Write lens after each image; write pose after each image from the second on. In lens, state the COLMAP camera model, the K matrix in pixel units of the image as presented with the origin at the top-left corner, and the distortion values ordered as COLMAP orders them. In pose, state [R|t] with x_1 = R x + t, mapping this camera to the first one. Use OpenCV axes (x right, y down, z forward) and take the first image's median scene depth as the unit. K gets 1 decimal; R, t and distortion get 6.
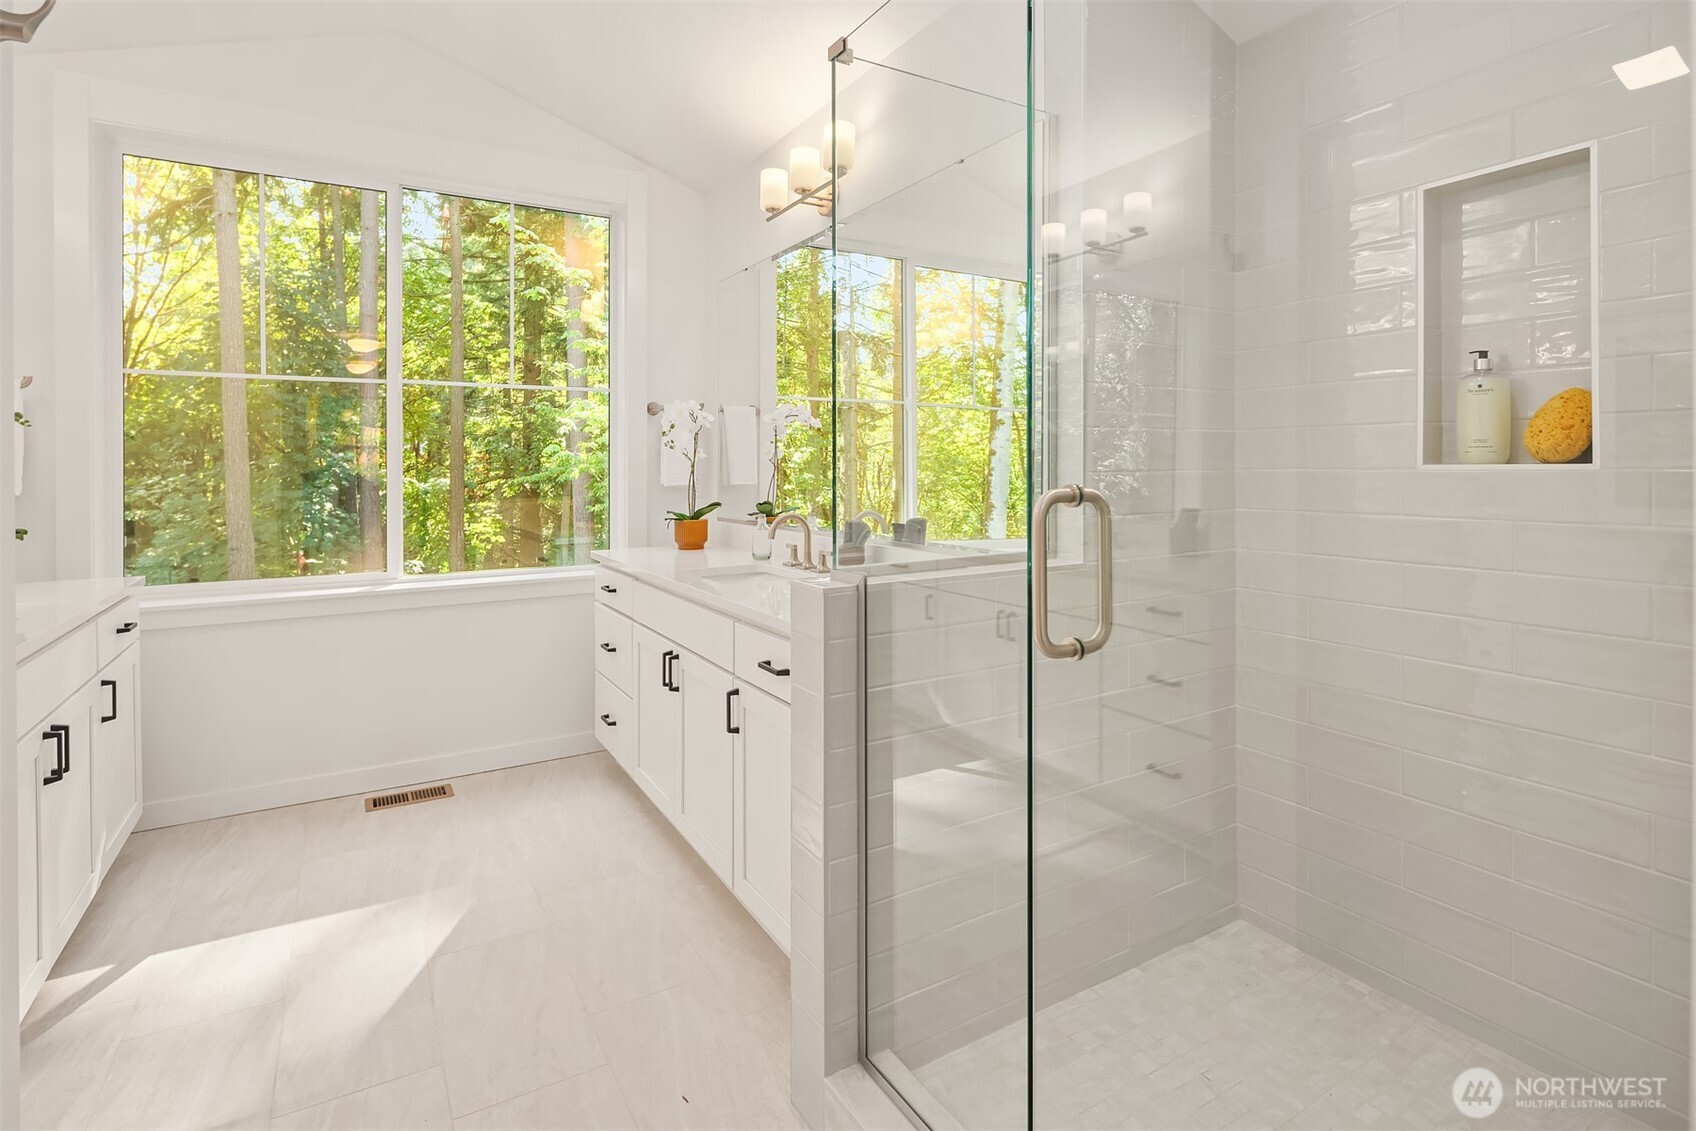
lens RADIAL K [[816.9, 0, 848.6], [0, 816.9, 469.9], [0, 0, 1]] dist [-0.000362, -0.002105]
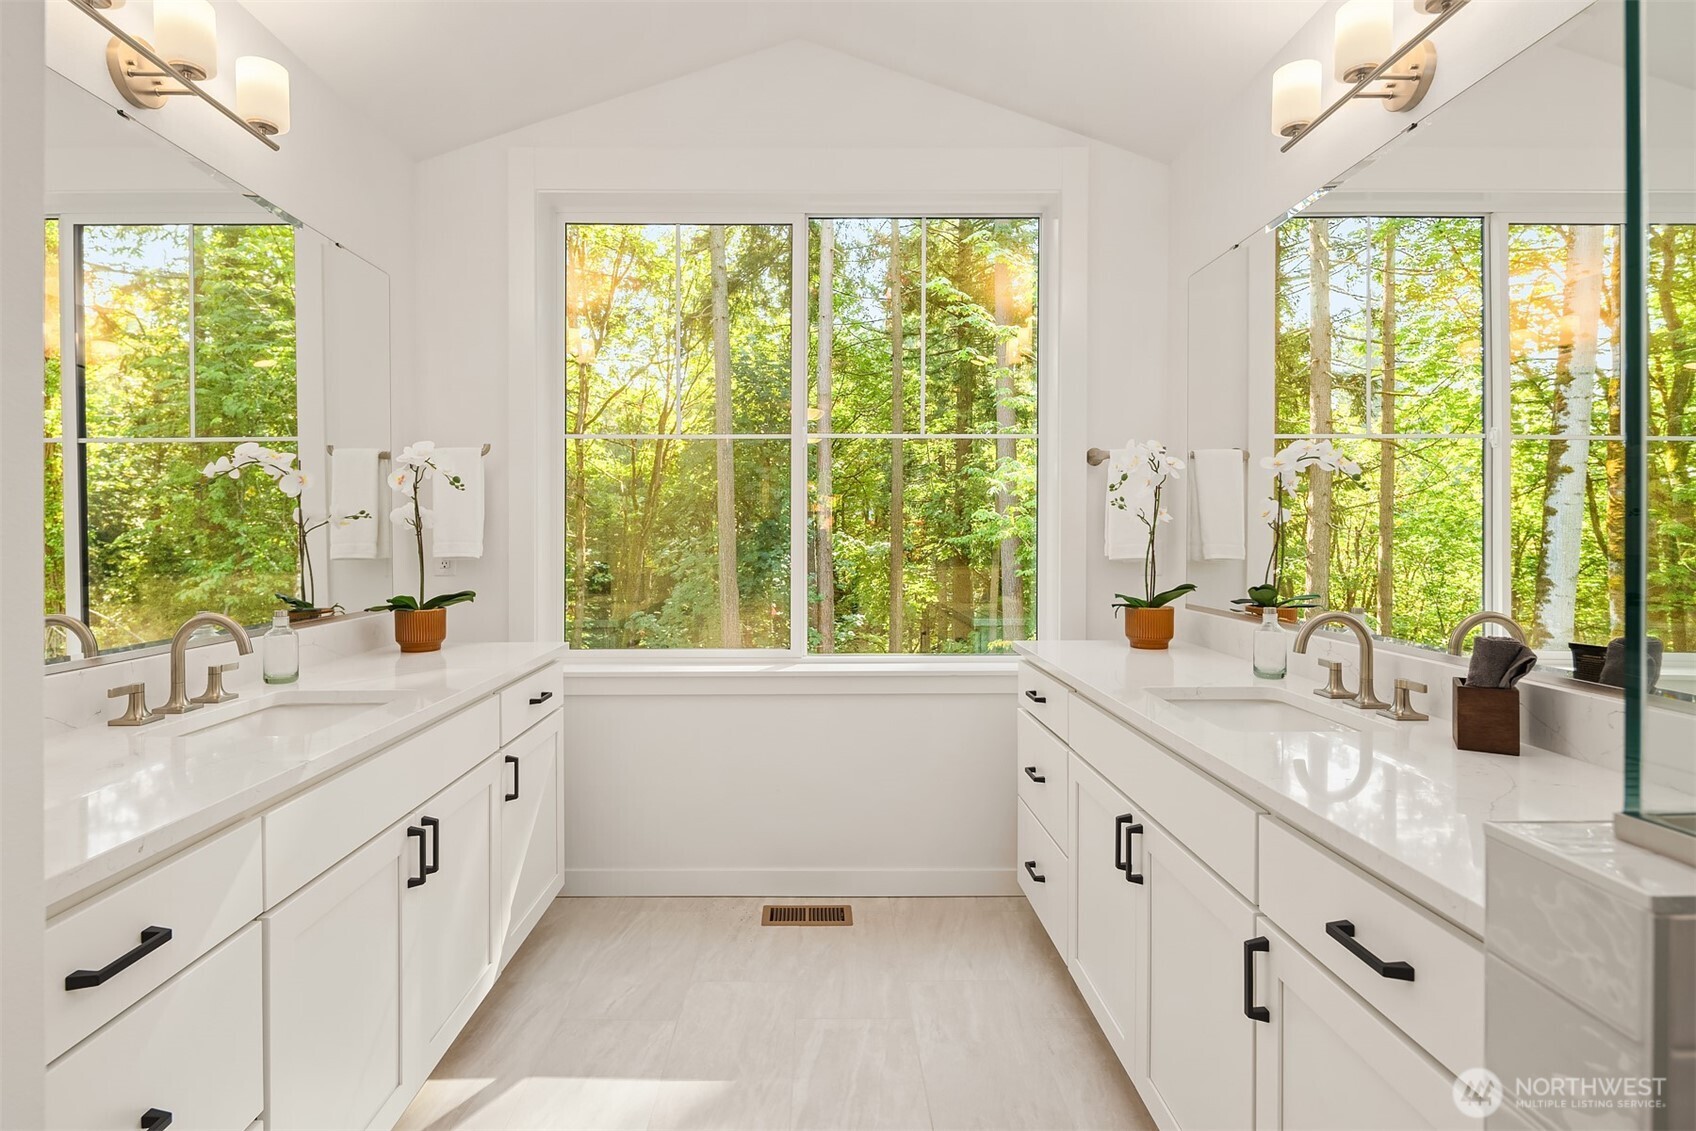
lens RADIAL K [[816.9, 0, 832.4], [0, 816.9, 531.2], [0, 0, 1]] dist [-0.000362, -0.002105]
pose [[0.861879, 0.002878, -0.507106, -0.065506], [-0.004821, 0.999985, -0.002518, -0.002295], [0.507091, 0.004615, 0.861880, 0.225991]]
